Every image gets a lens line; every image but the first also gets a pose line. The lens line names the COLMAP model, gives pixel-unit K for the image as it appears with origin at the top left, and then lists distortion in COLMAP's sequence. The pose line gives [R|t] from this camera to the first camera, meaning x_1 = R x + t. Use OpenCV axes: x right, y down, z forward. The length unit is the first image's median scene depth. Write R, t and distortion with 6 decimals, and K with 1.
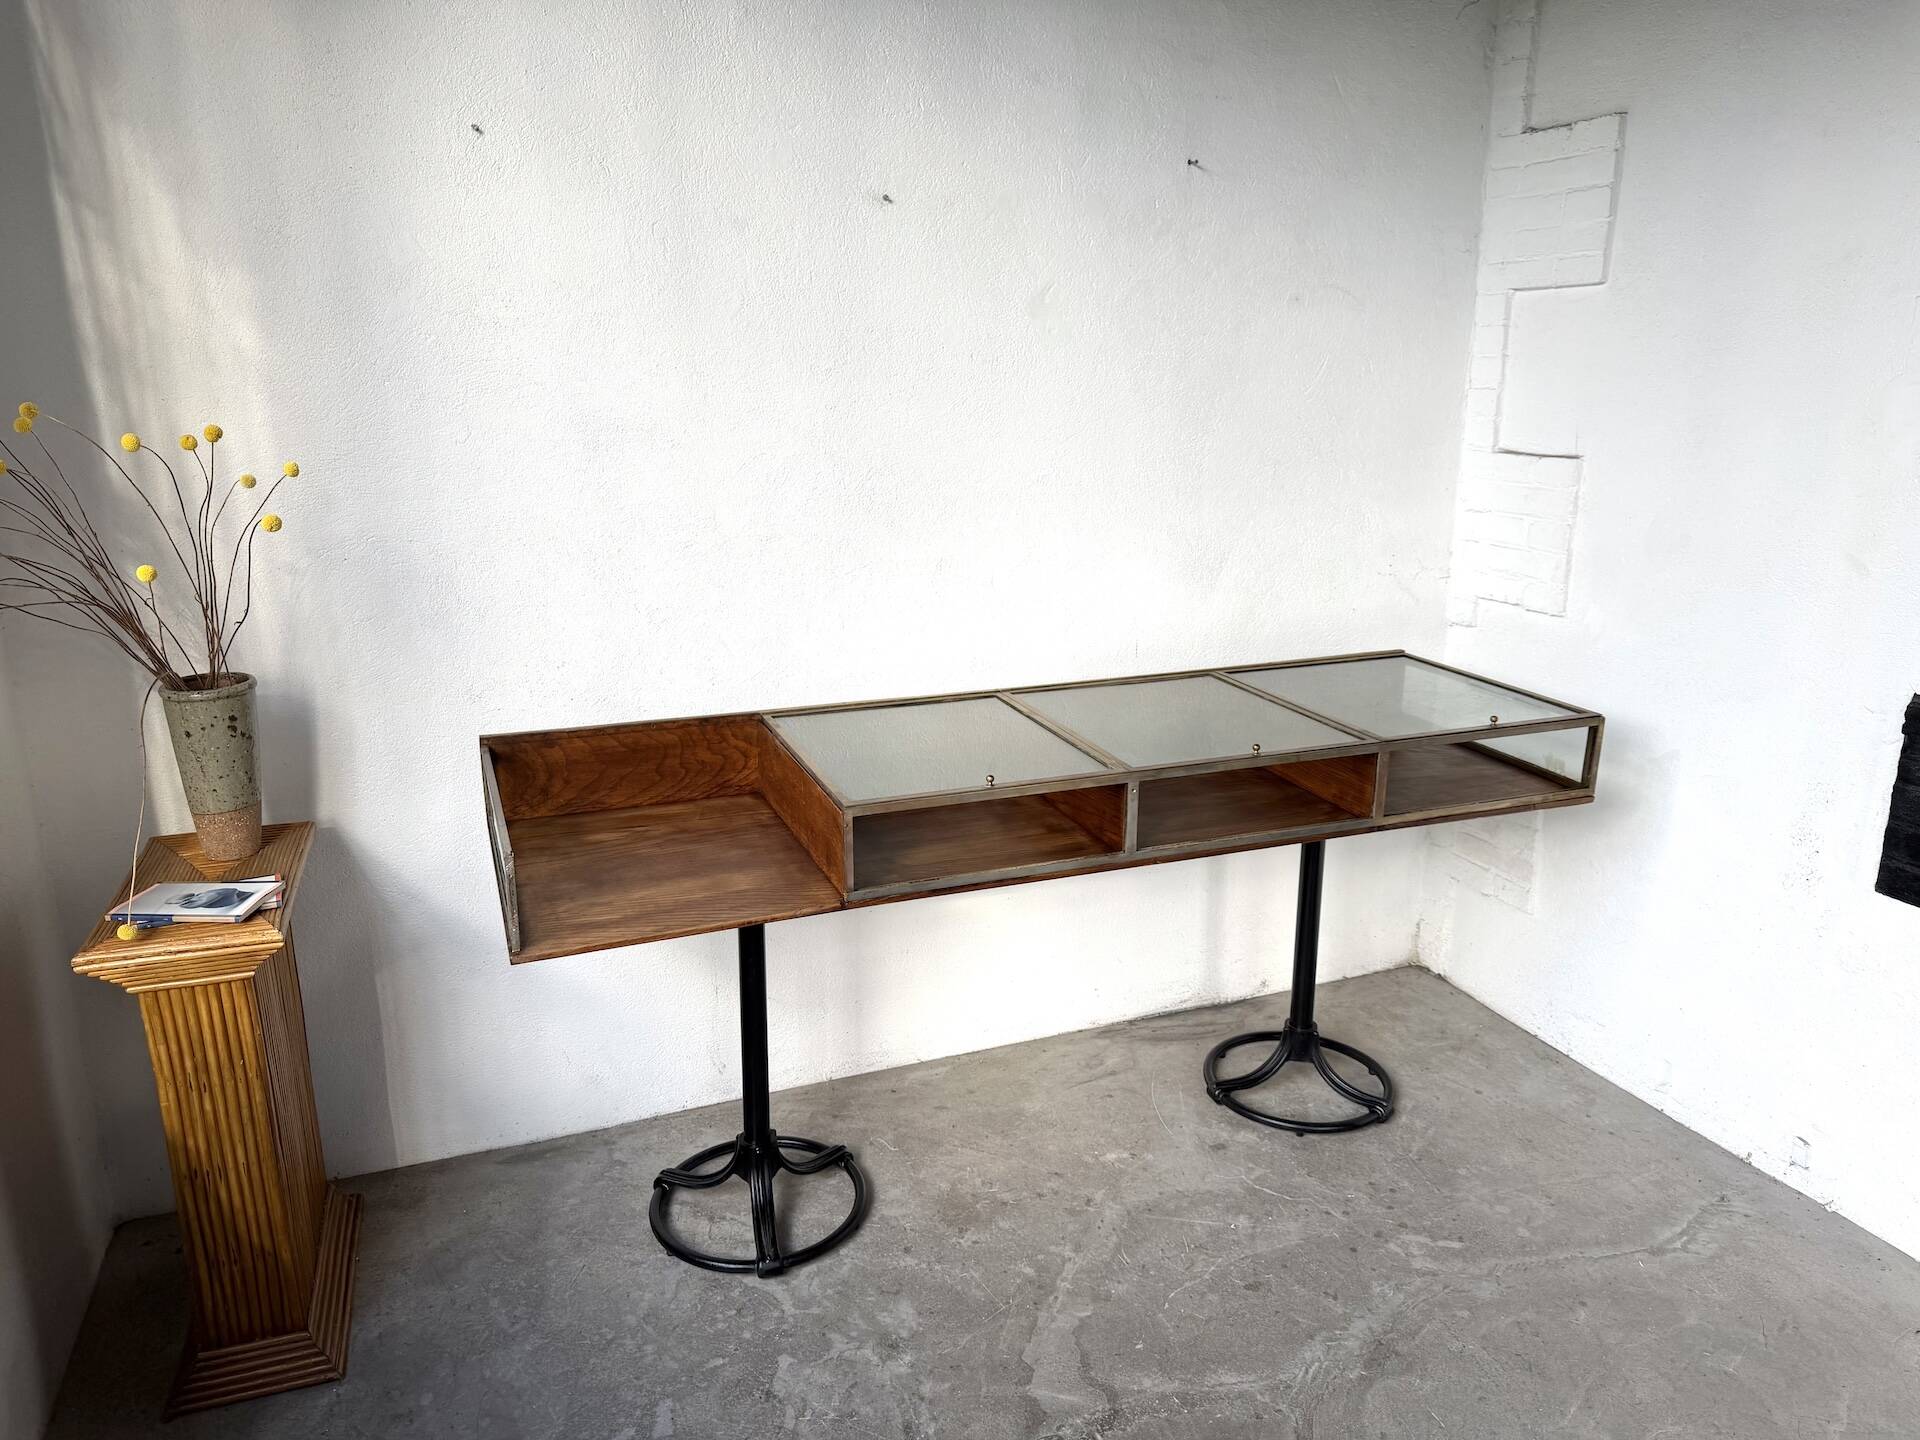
lens RADIAL K [[1369.5, 0, 963.9], [0, 1369.5, 719.9], [0, 0, 1]] dist [0.030085, -0.040515]
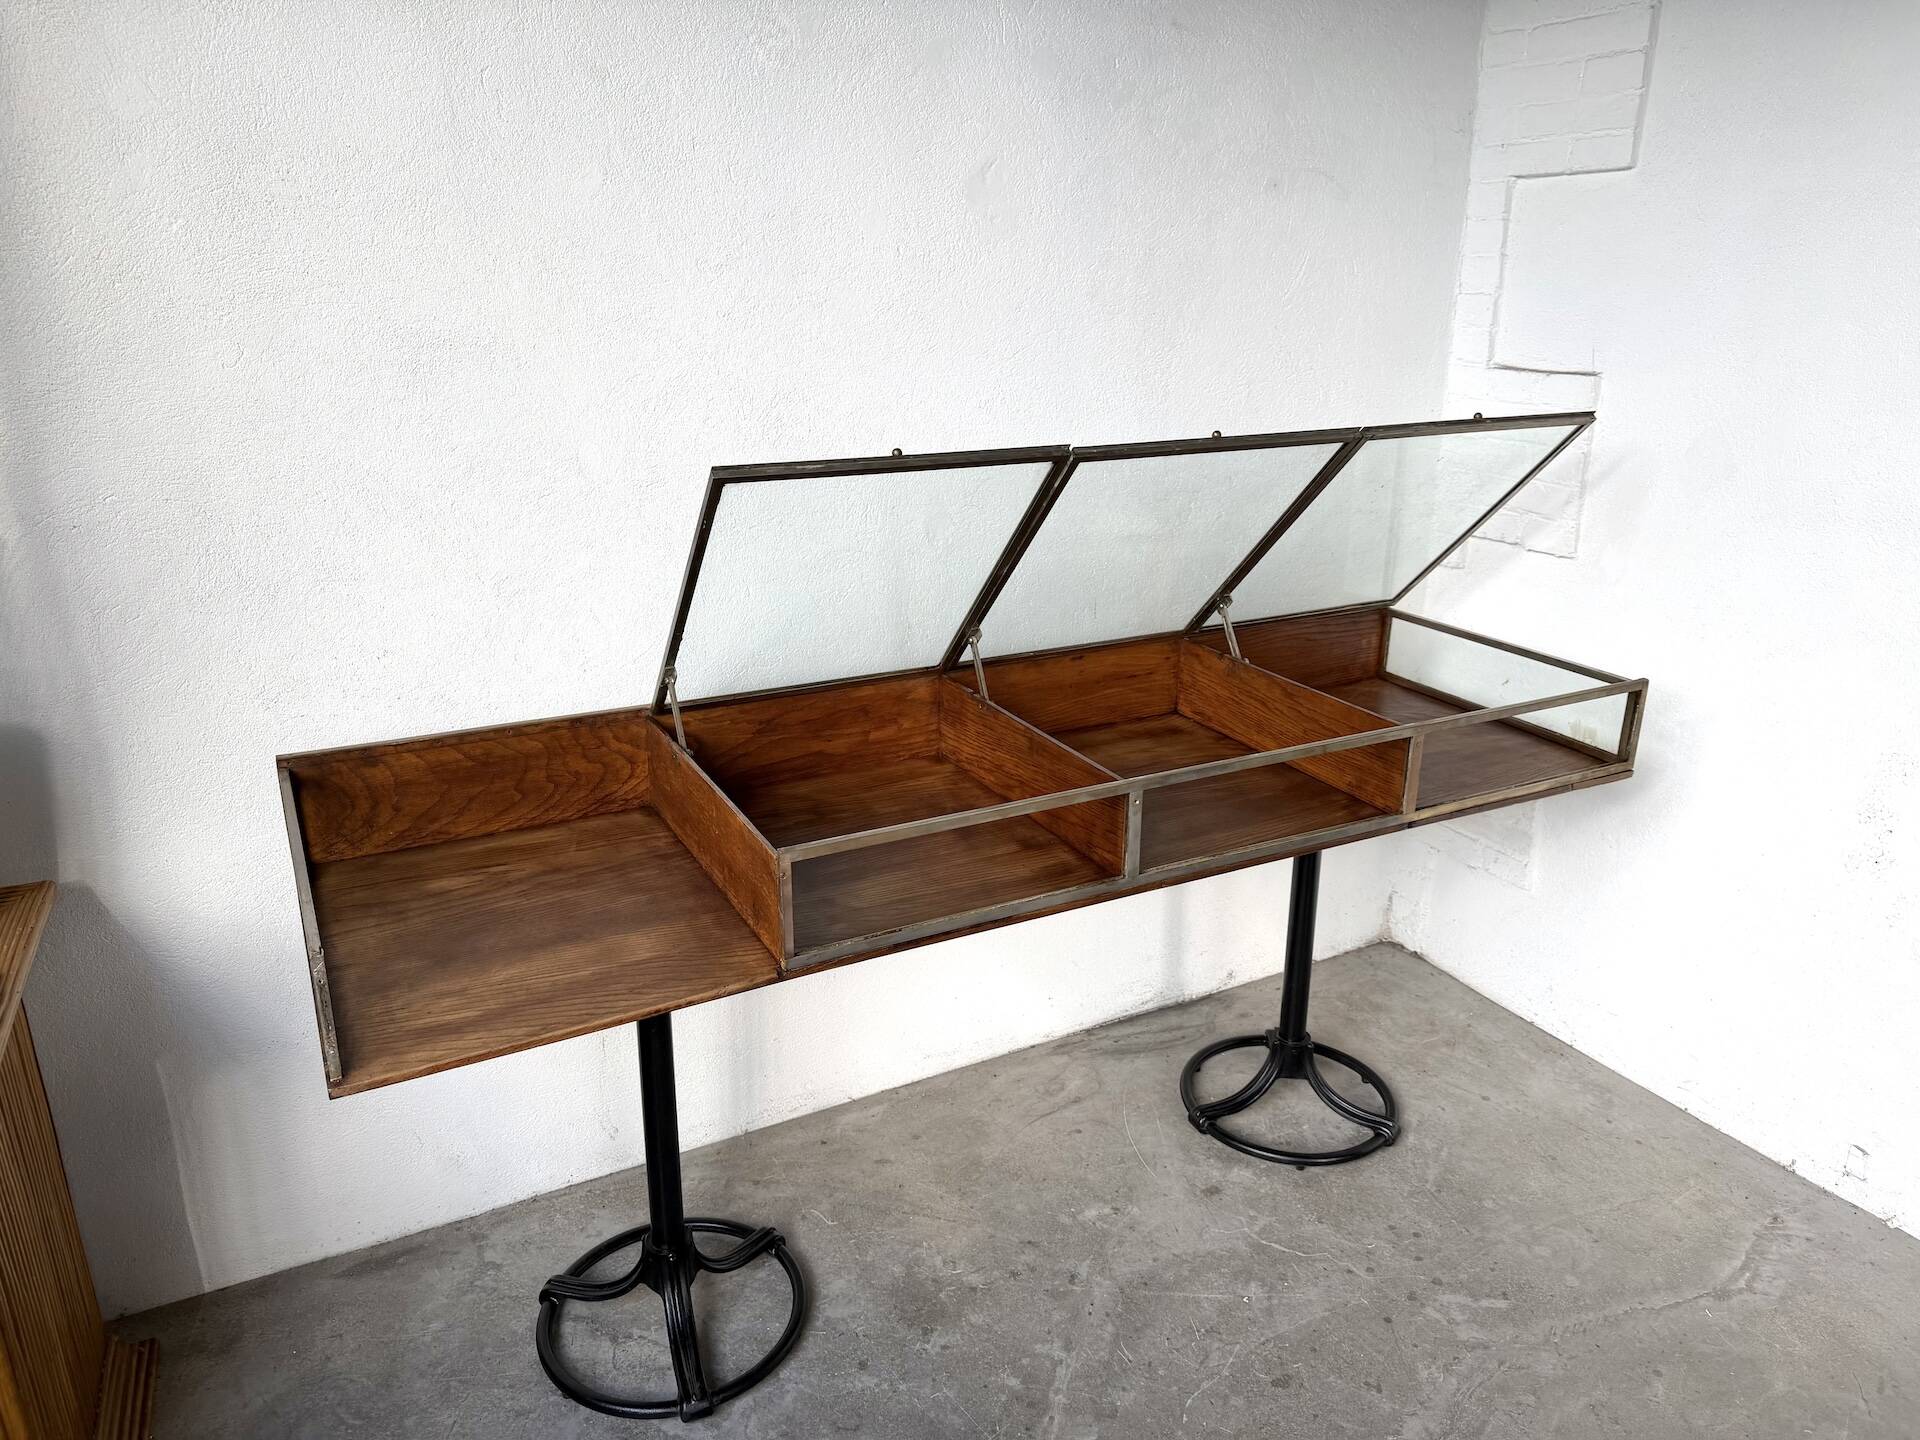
lens RADIAL K [[1369.5, 0, 970.2], [0, 1369.5, 711.4], [0, 0, 1]] dist [0.030085, -0.040515]
pose [[0.993627, -0.032764, 0.107852, -0.050420], [0.026544, 0.997928, 0.058612, -0.045112], [-0.109549, -0.055376, 0.992438, 0.193616]]
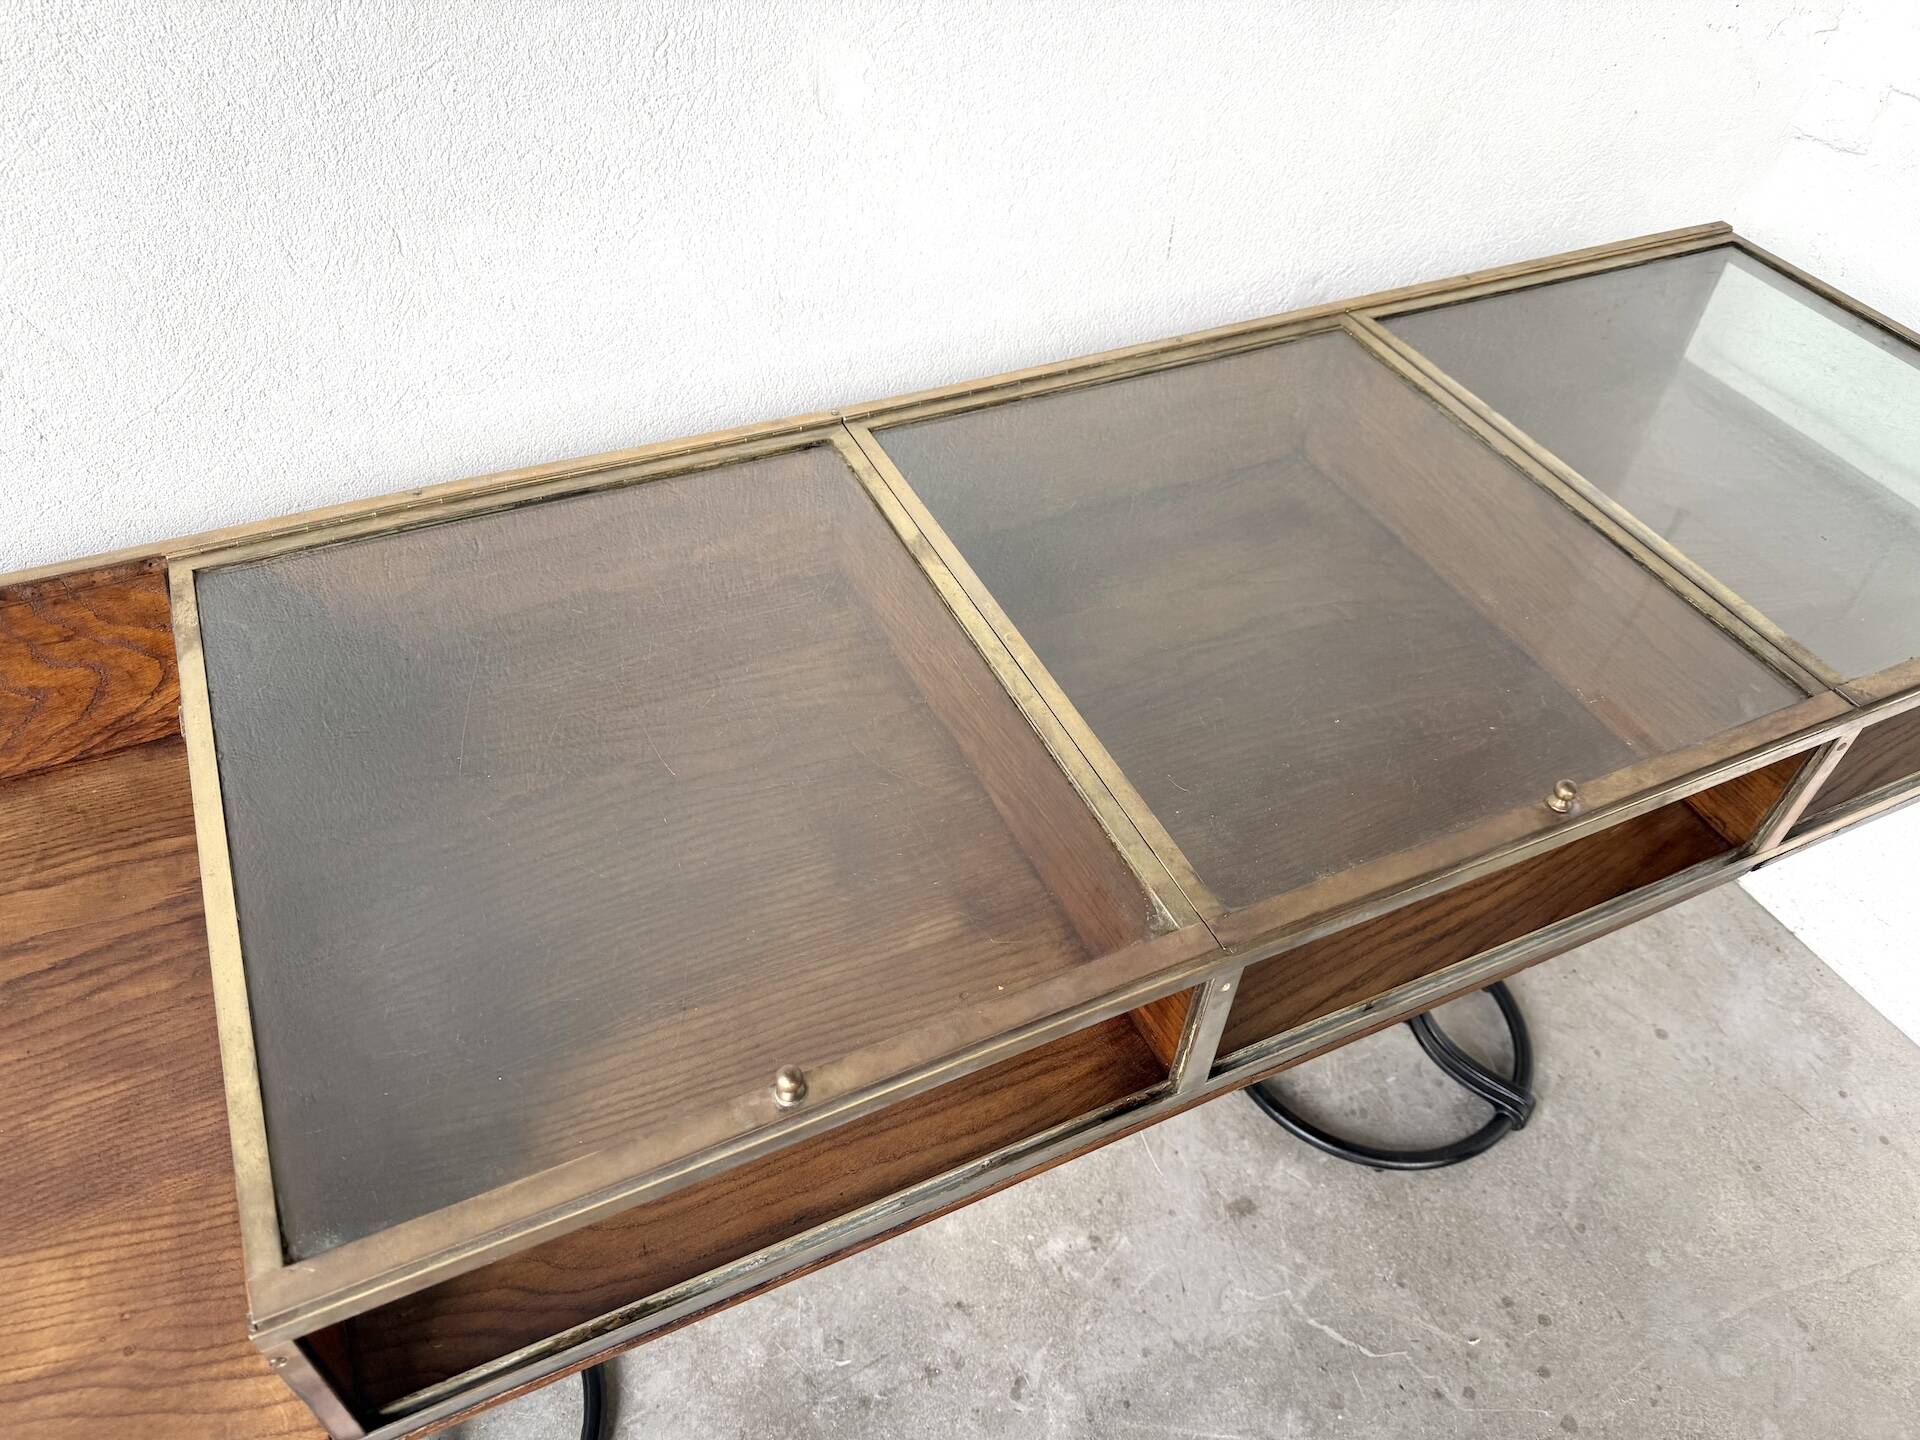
lens RADIAL K [[1369.5, 0, 967.4], [0, 1369.5, 733.3], [0, 0, 1]] dist [0.030085, -0.040515]
pose [[0.996421, -0.019833, 0.082169, 0.030506], [-0.023162, 0.870814, 0.491066, -0.149082], [-0.081293, -0.491212, 0.867238, 0.651705]]
